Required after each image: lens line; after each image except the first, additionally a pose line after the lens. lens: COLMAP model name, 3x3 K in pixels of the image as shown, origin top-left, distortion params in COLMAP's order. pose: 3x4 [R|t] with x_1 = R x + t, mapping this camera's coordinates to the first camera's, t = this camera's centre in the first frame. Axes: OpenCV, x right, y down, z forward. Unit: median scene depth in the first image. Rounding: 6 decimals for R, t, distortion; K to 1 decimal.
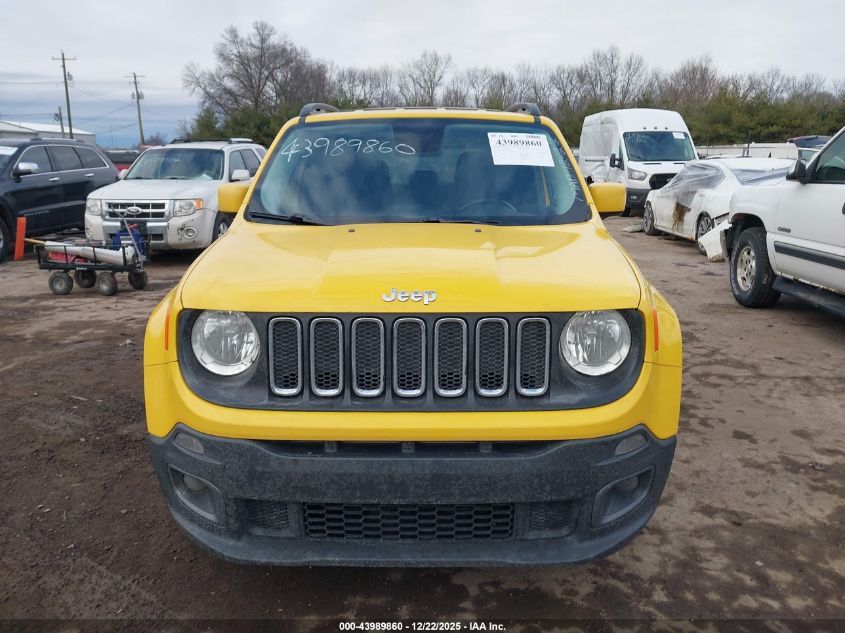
lens RADIAL K [[698.6, 0, 422.5], [0, 698.6, 316.5], [0, 0, 1]] dist [-0.001843, 0.001308]
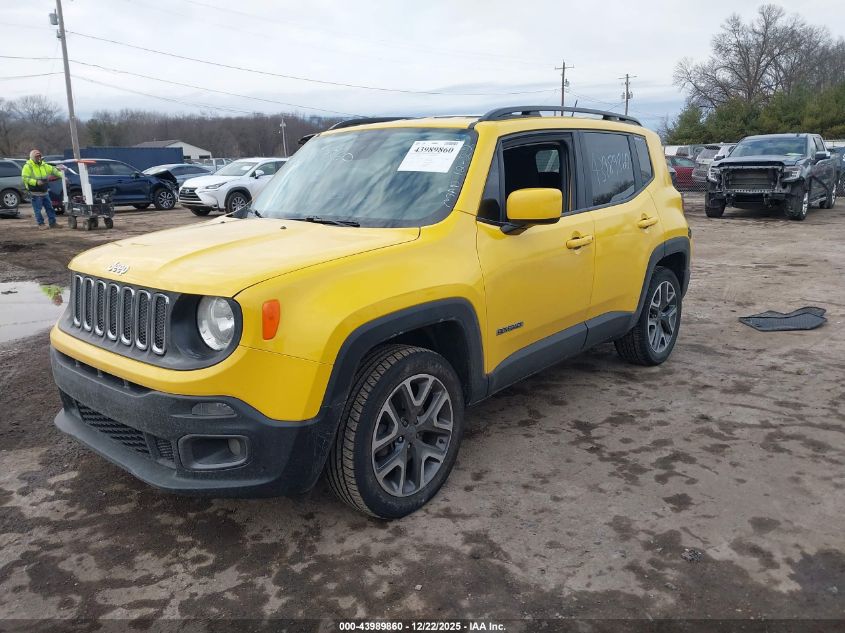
lens RADIAL K [[698.6, 0, 422.5], [0, 698.6, 316.5], [0, 0, 1]] dist [-0.001843, 0.001308]
pose [[0.744576, 0.133020, -0.654149, 0.801592], [-0.128671, 0.990167, 0.054891, -0.052348], [0.655019, 0.043300, 0.754371, 0.195794]]
